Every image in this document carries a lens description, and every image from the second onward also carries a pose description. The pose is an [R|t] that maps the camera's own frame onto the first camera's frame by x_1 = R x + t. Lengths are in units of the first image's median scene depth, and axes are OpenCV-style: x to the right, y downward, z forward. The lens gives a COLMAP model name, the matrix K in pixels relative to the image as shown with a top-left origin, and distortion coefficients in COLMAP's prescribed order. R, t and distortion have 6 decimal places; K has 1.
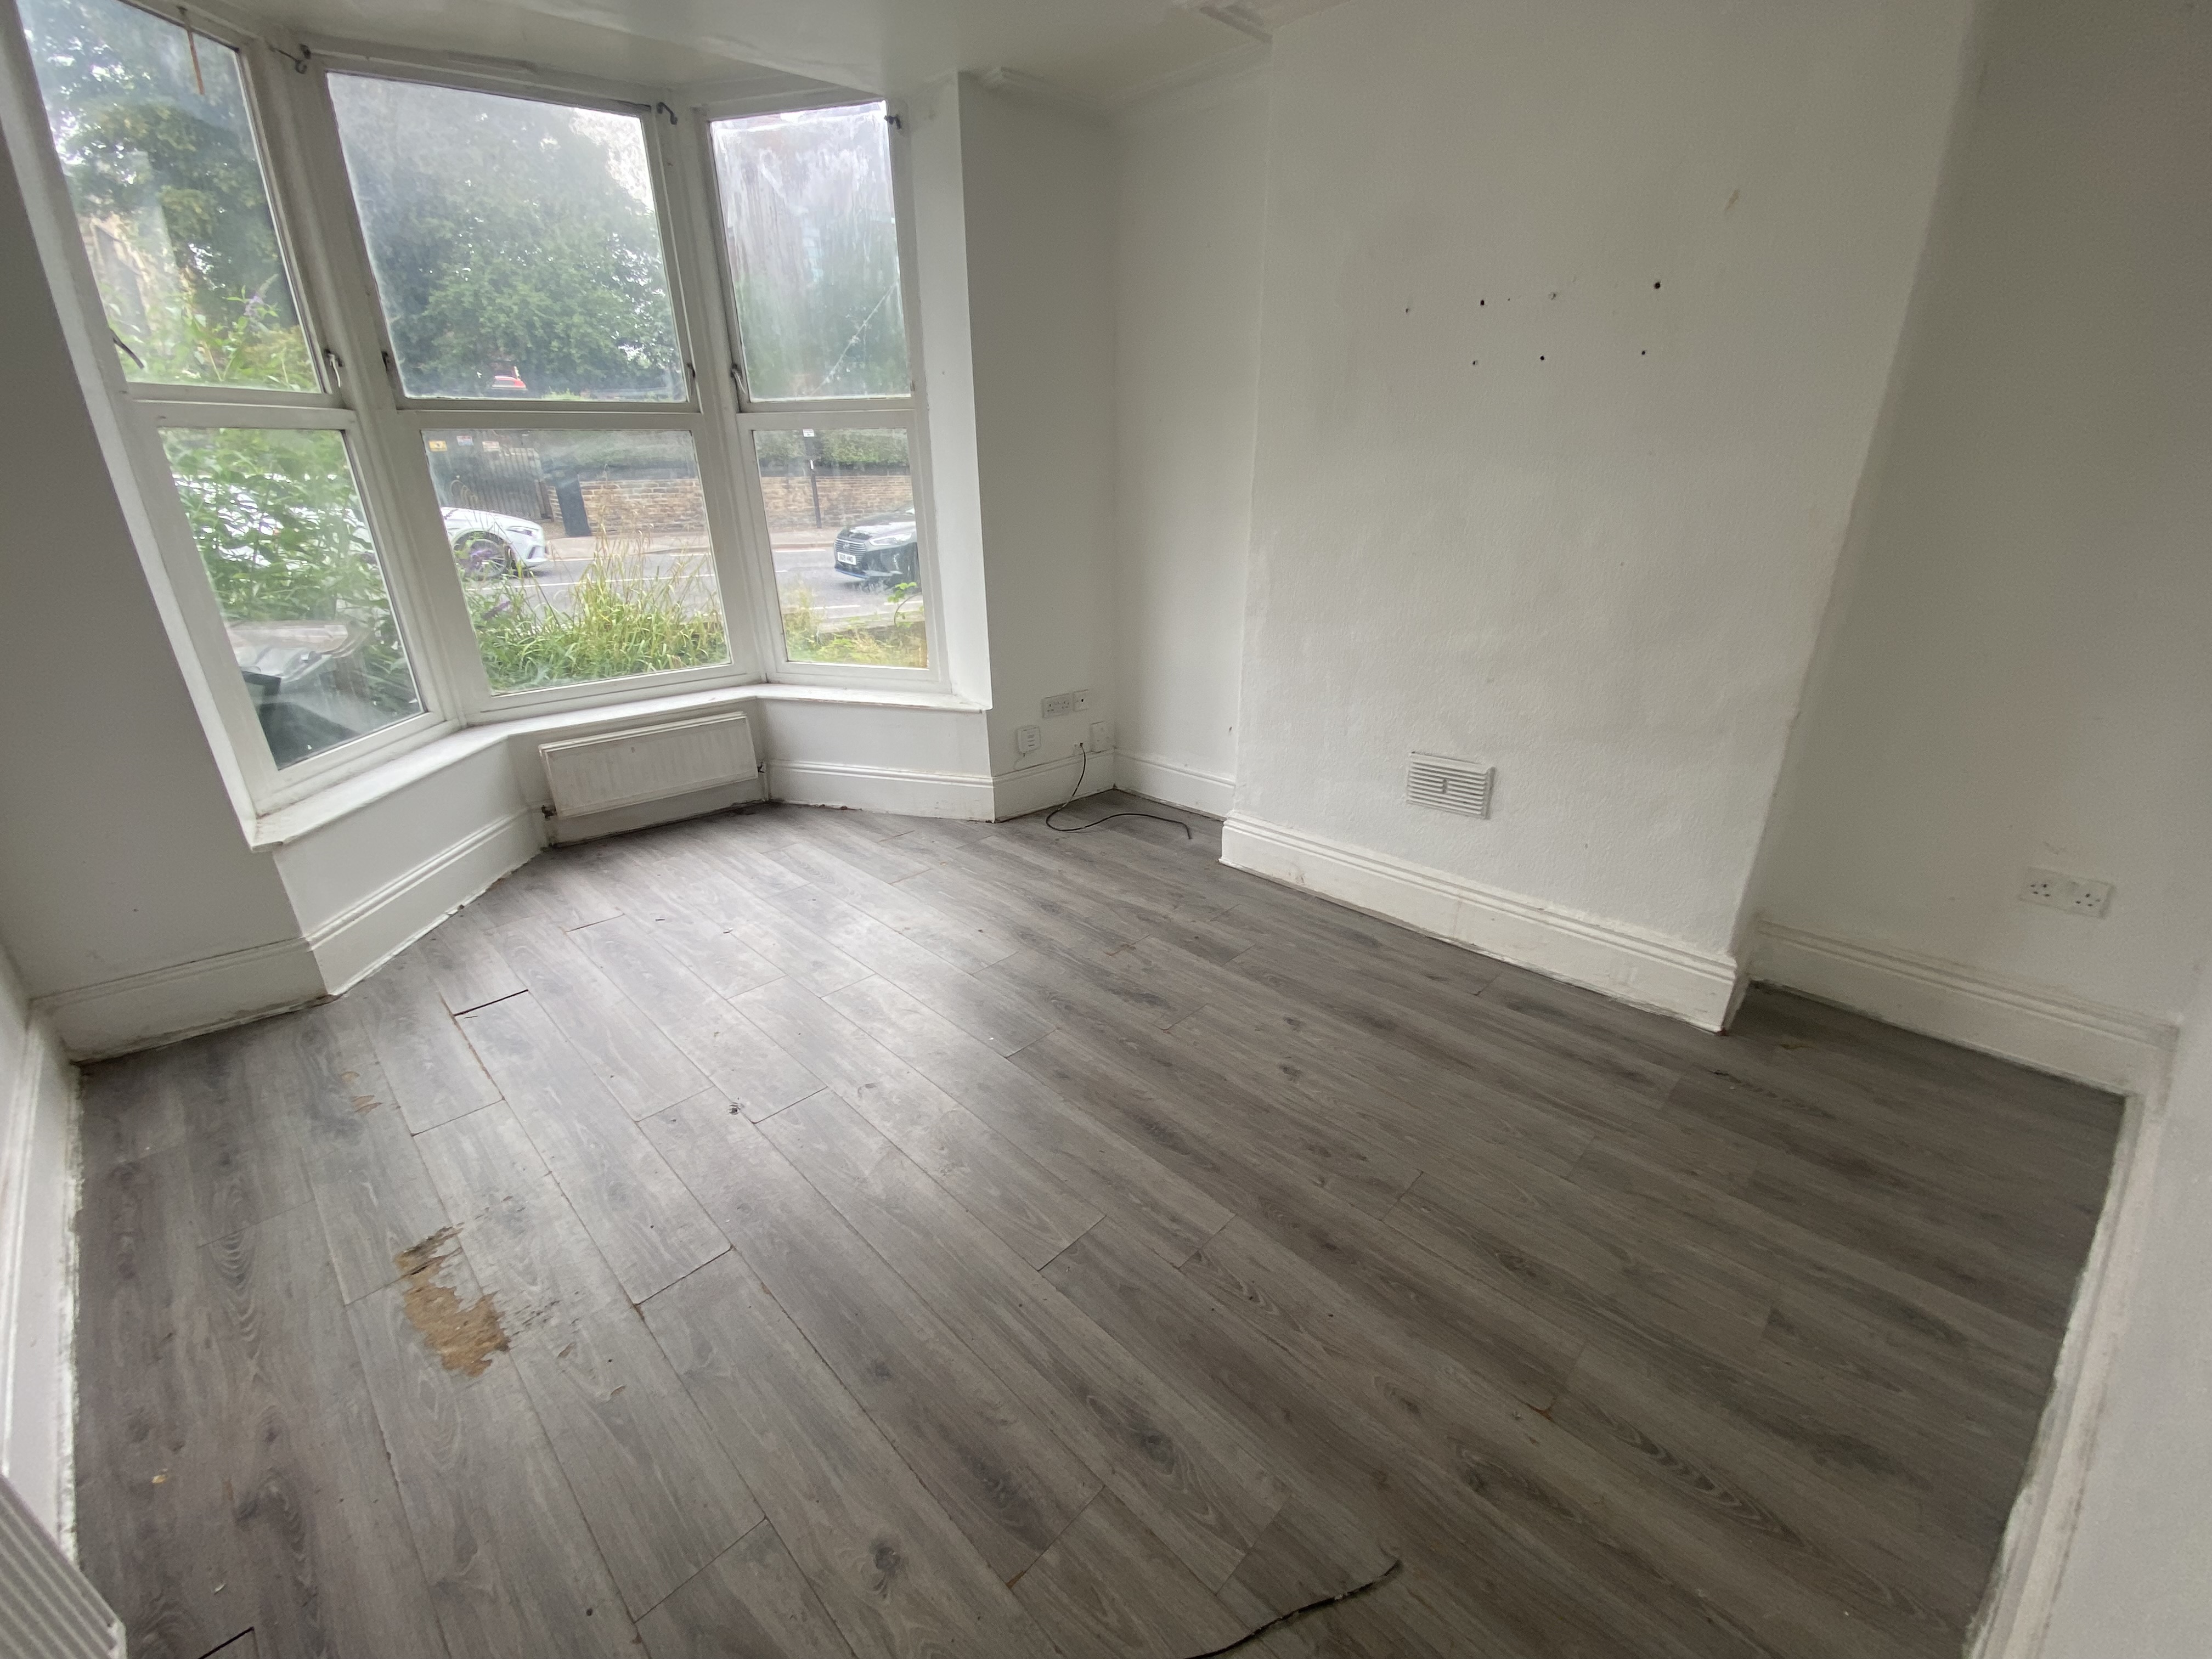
lens RADIAL K [[891.6, 0, 1106.0], [0, 891.6, 829.5], [0, 0, 1]] dist [0.018116, -0.022215]
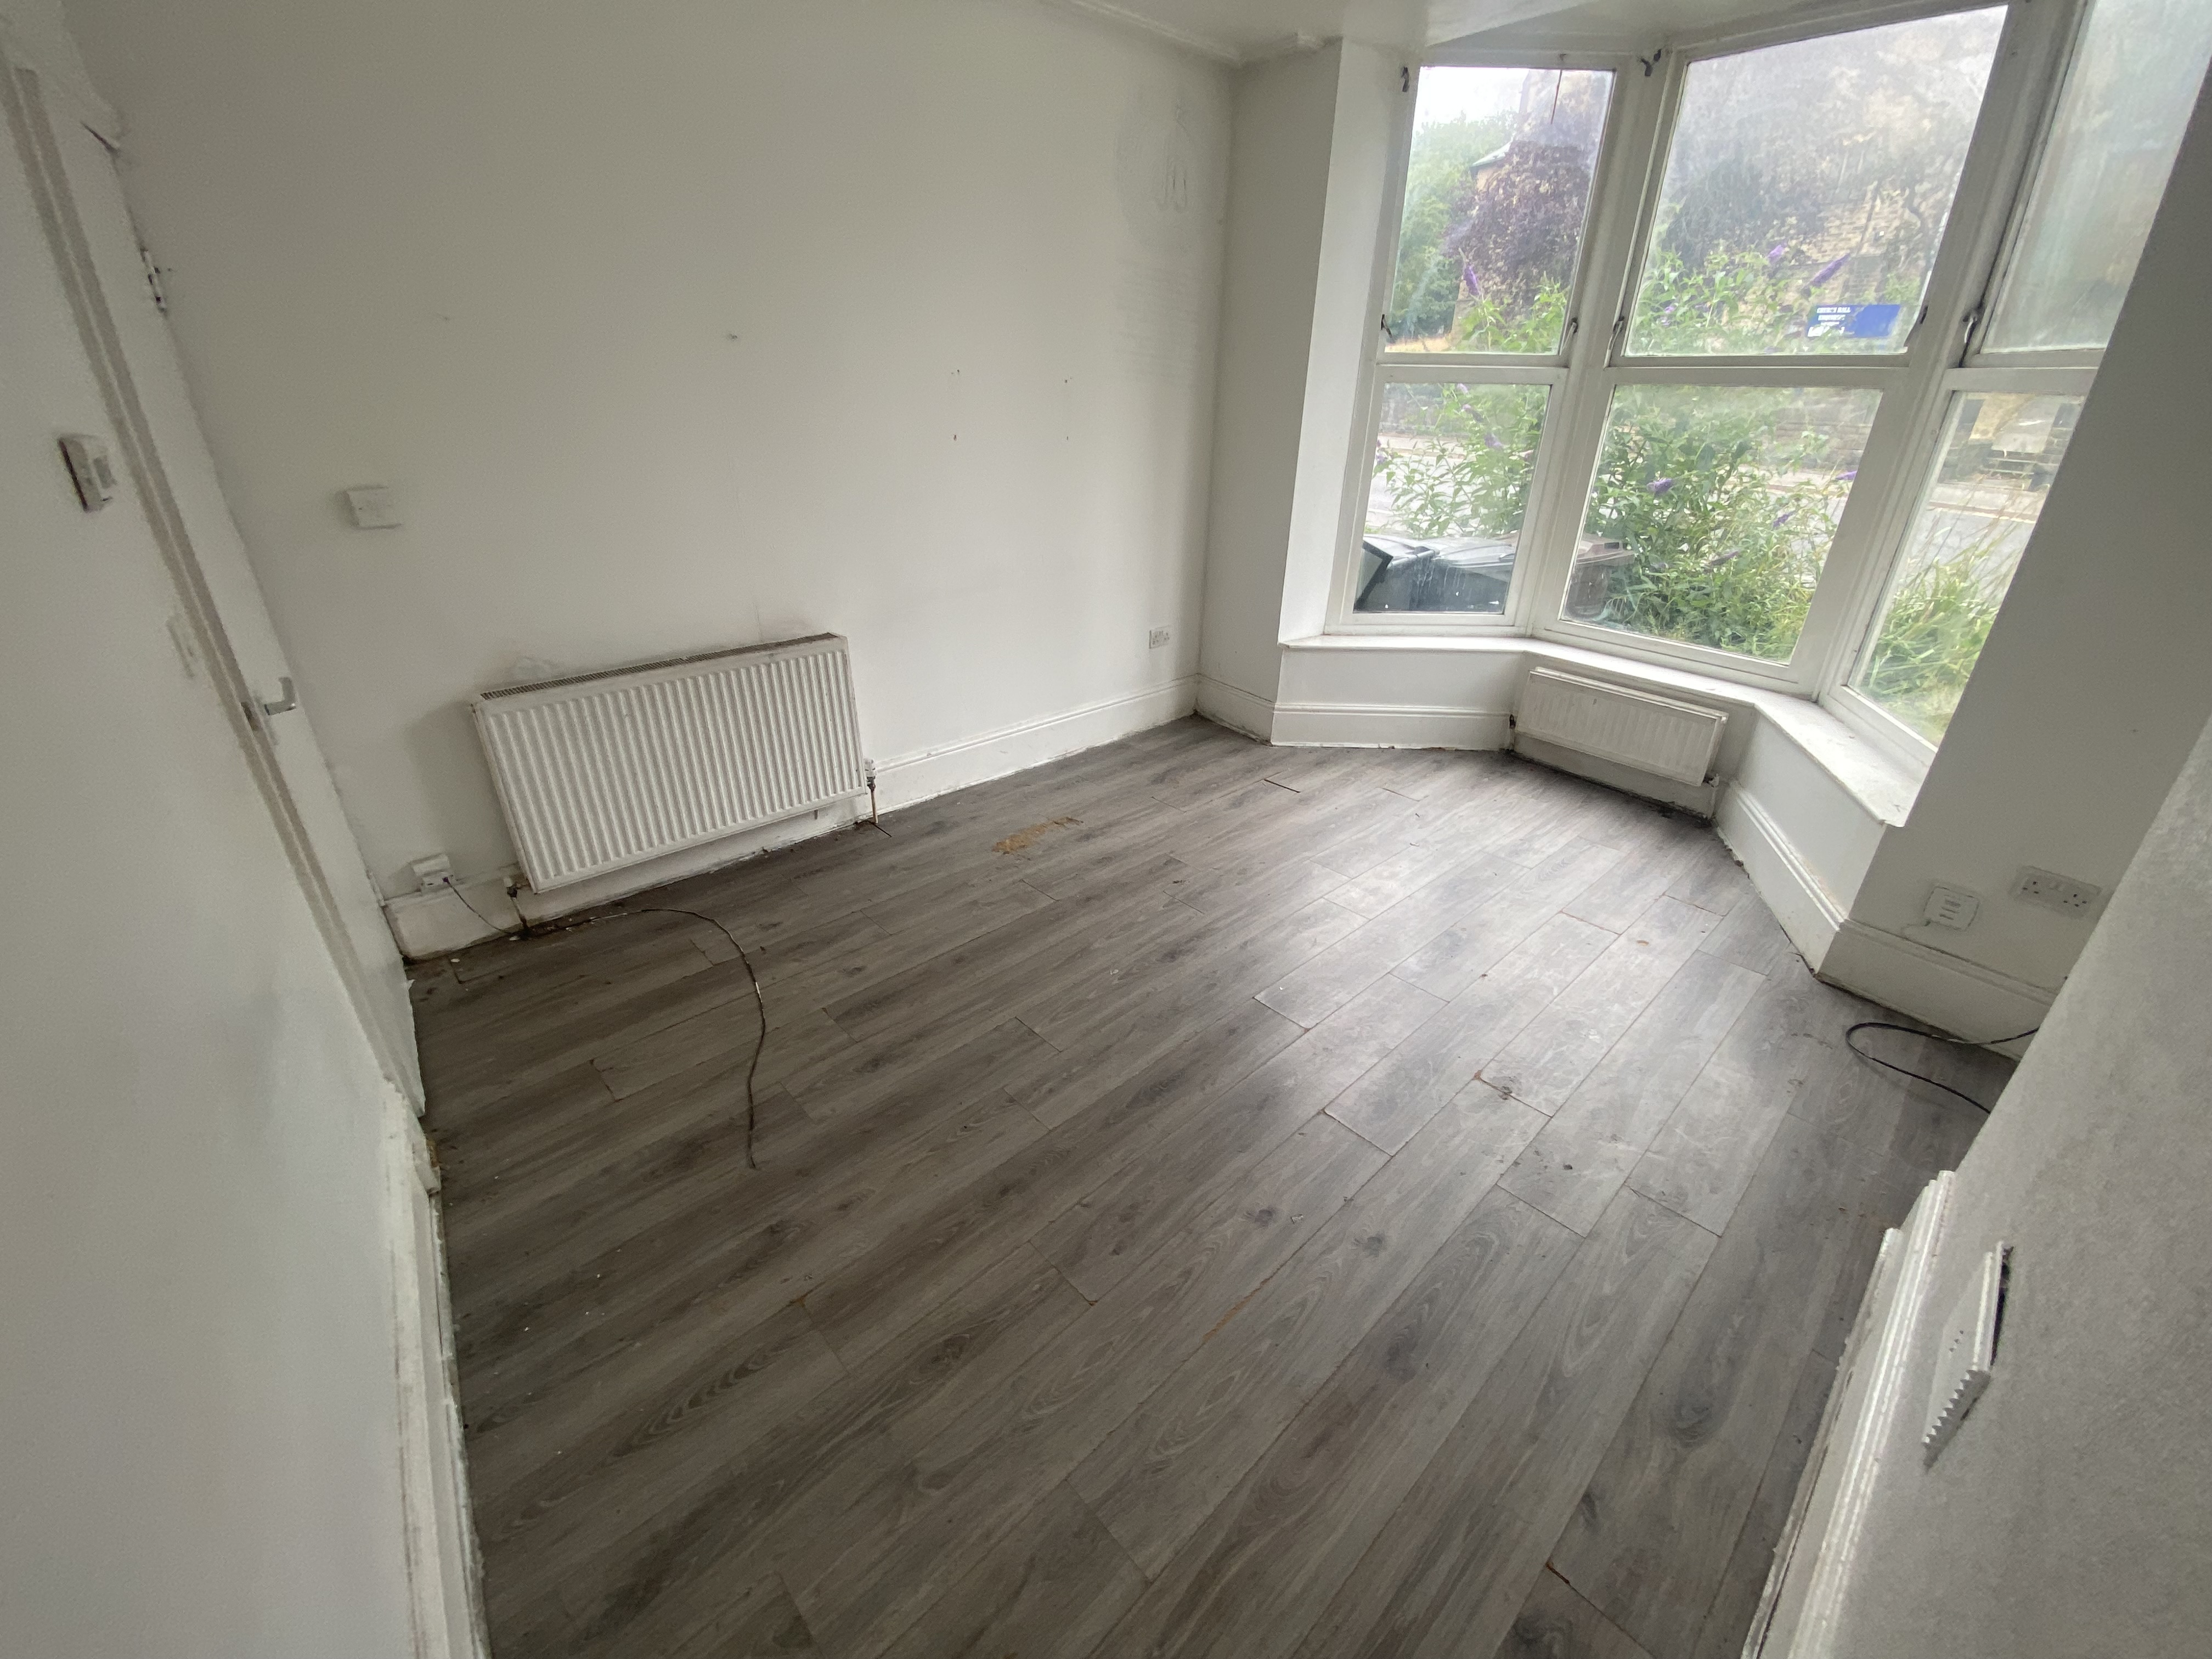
lens RADIAL K [[891.6, 0, 1106.0], [0, 891.6, 829.5], [0, 0, 1]] dist [0.018116, -0.022215]
pose [[-0.051508, 0.445294, -0.893902, 0.599716], [-0.385990, 0.816654, 0.429055, -0.235724], [0.921064, 0.367137, 0.129815, 0.481452]]
